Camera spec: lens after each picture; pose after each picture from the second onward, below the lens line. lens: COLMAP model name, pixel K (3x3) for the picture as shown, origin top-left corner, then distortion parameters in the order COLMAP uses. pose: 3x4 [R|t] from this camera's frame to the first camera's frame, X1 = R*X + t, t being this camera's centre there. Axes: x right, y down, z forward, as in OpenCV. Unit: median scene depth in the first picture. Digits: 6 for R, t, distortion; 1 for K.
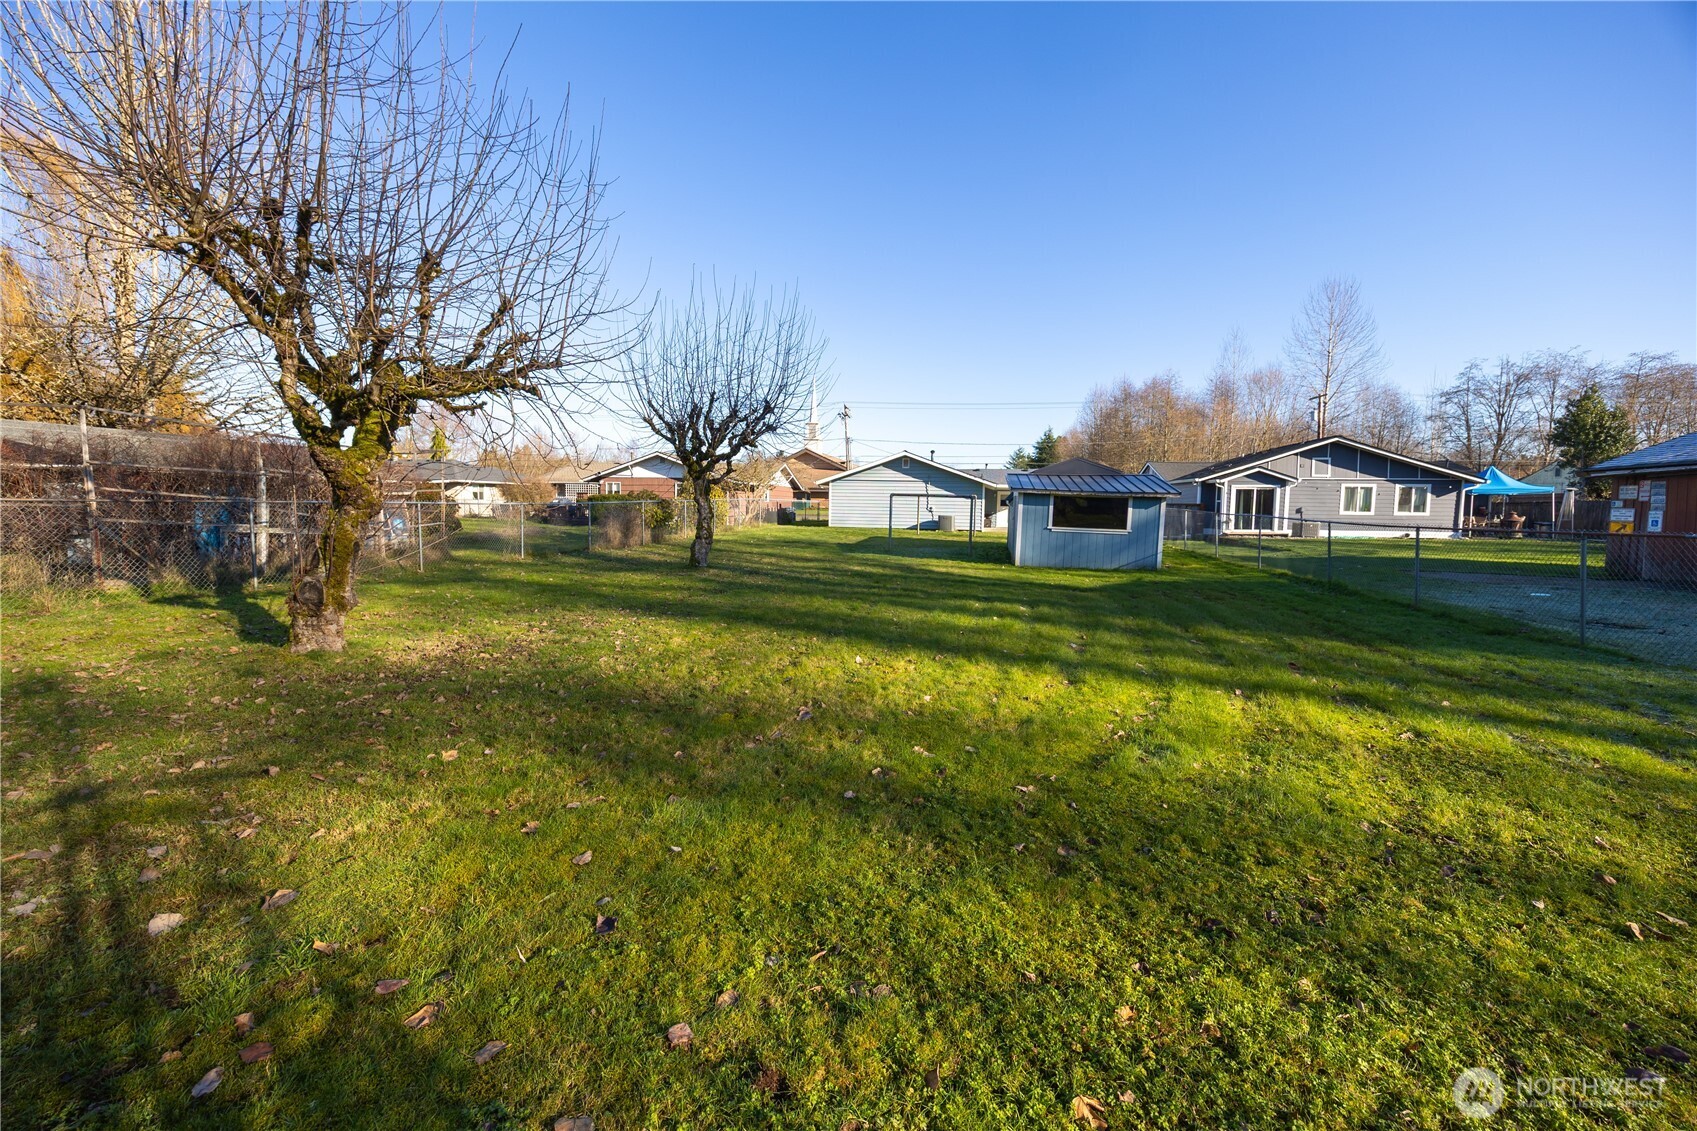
lens RADIAL K [[640.1, 0, 847.9], [0, 640.1, 557.3], [0, 0, 1]] dist [-0.006160, -0.000773]
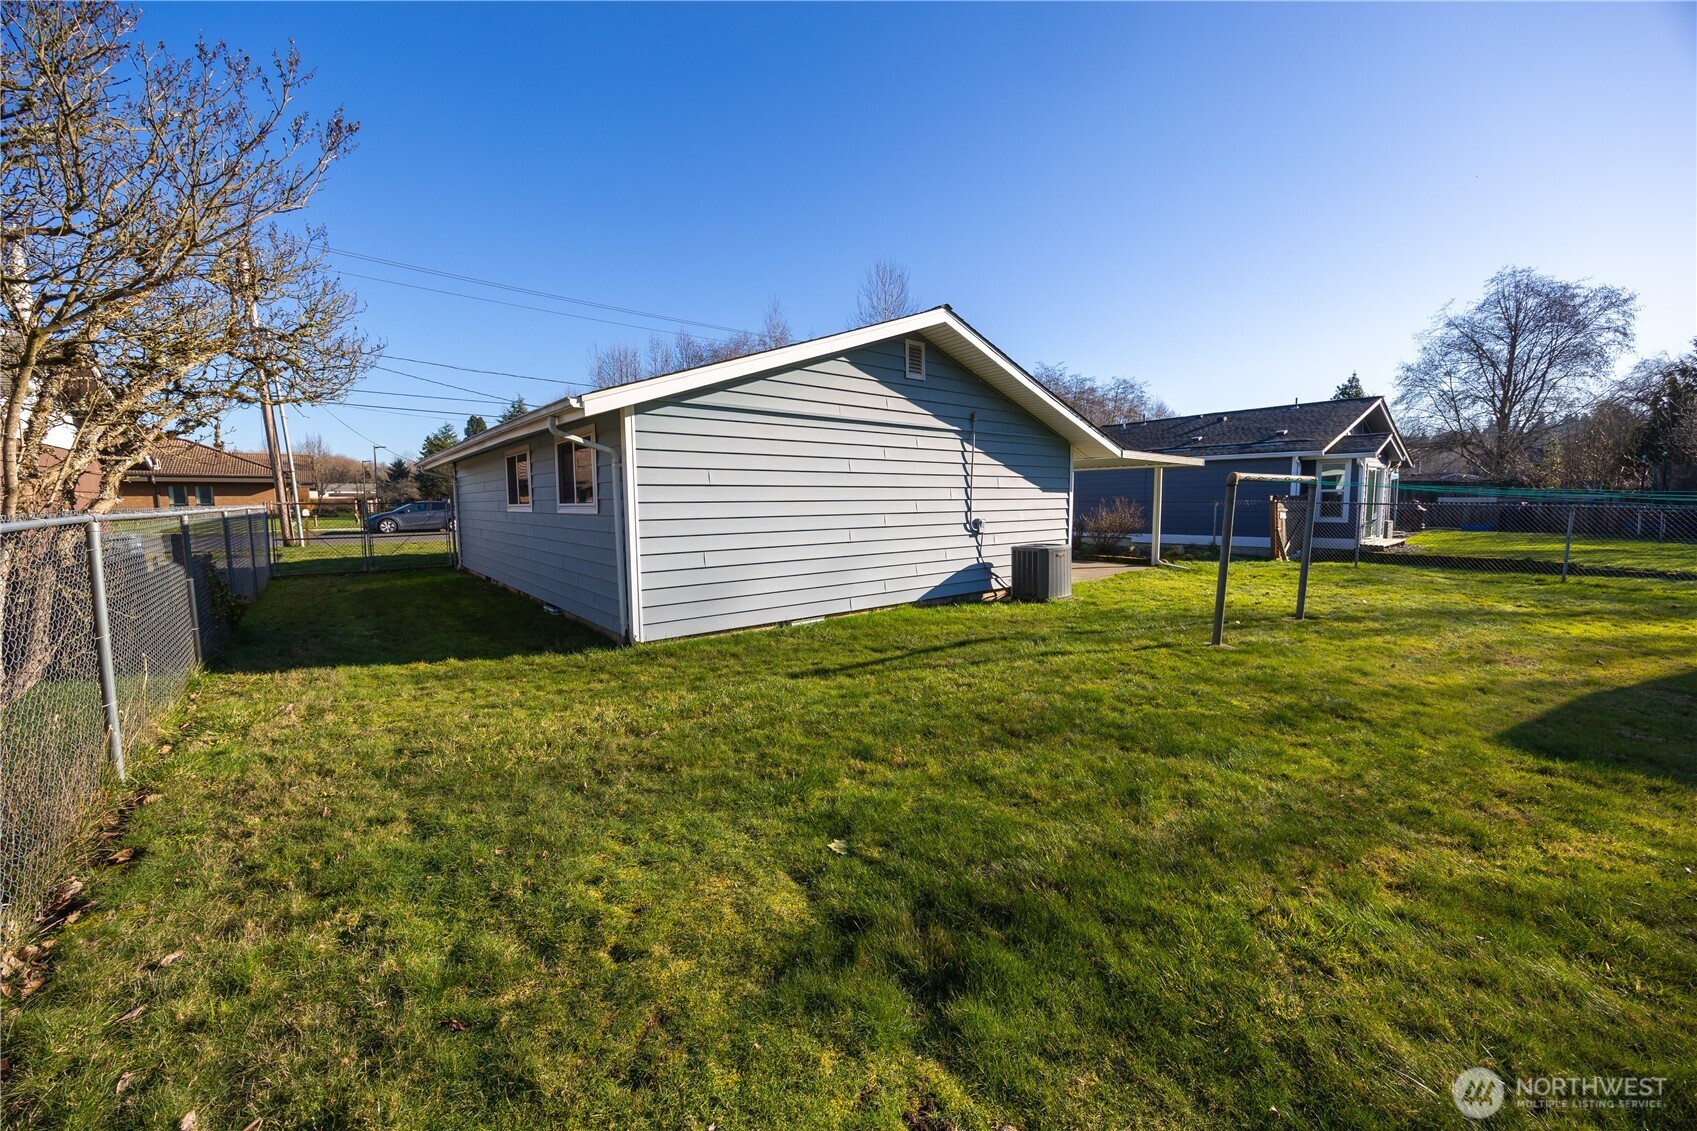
lens RADIAL K [[640.1, 0, 853.1], [0, 640.1, 563.4], [0, 0, 1]] dist [-0.006160, -0.000773]
pose [[0.630037, -0.096144, 0.770591, -0.104440], [0.081241, 0.995022, 0.057722, -0.060471], [-0.772304, 0.026236, 0.634711, 0.644601]]
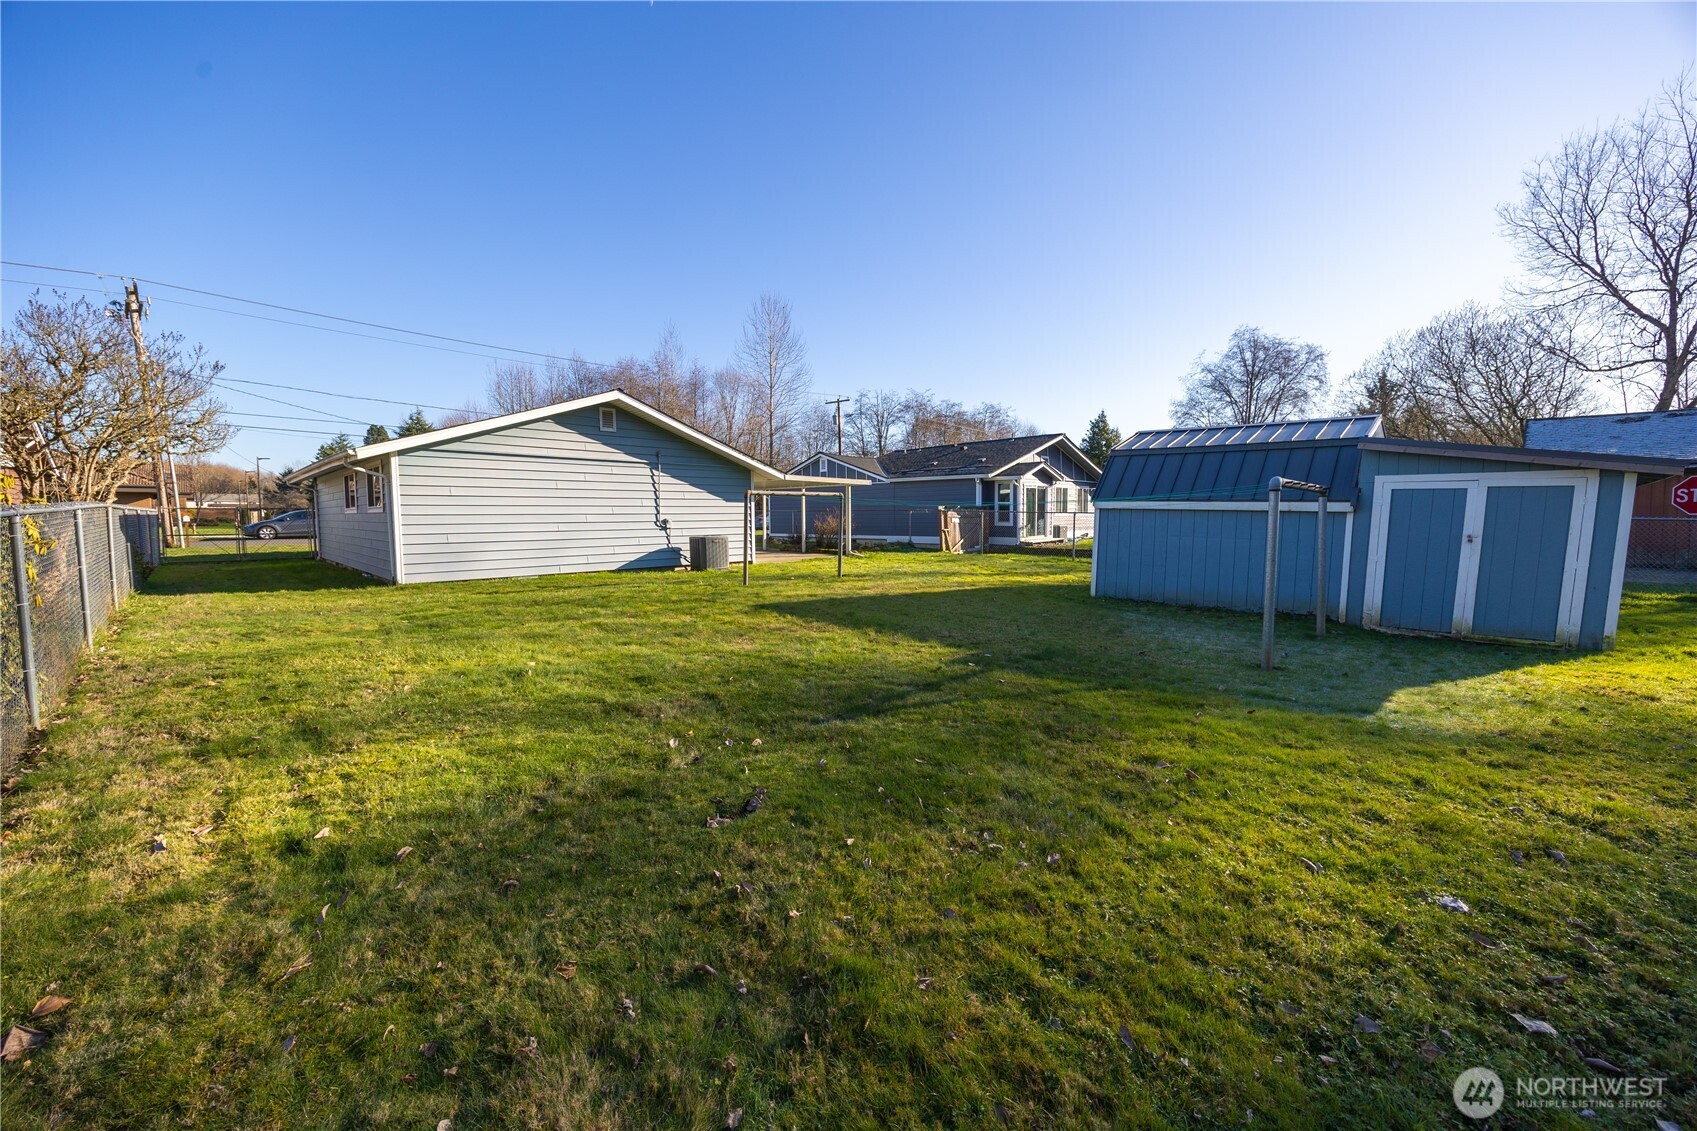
lens RADIAL K [[640.1, 0, 850.7], [0, 640.1, 563.1], [0, 0, 1]] dist [-0.006160, -0.000773]
pose [[0.546179, -0.082516, 0.833594, -0.140345], [0.082008, 0.995623, 0.044822, -0.042653], [-0.833644, 0.043881, 0.550556, 0.476919]]
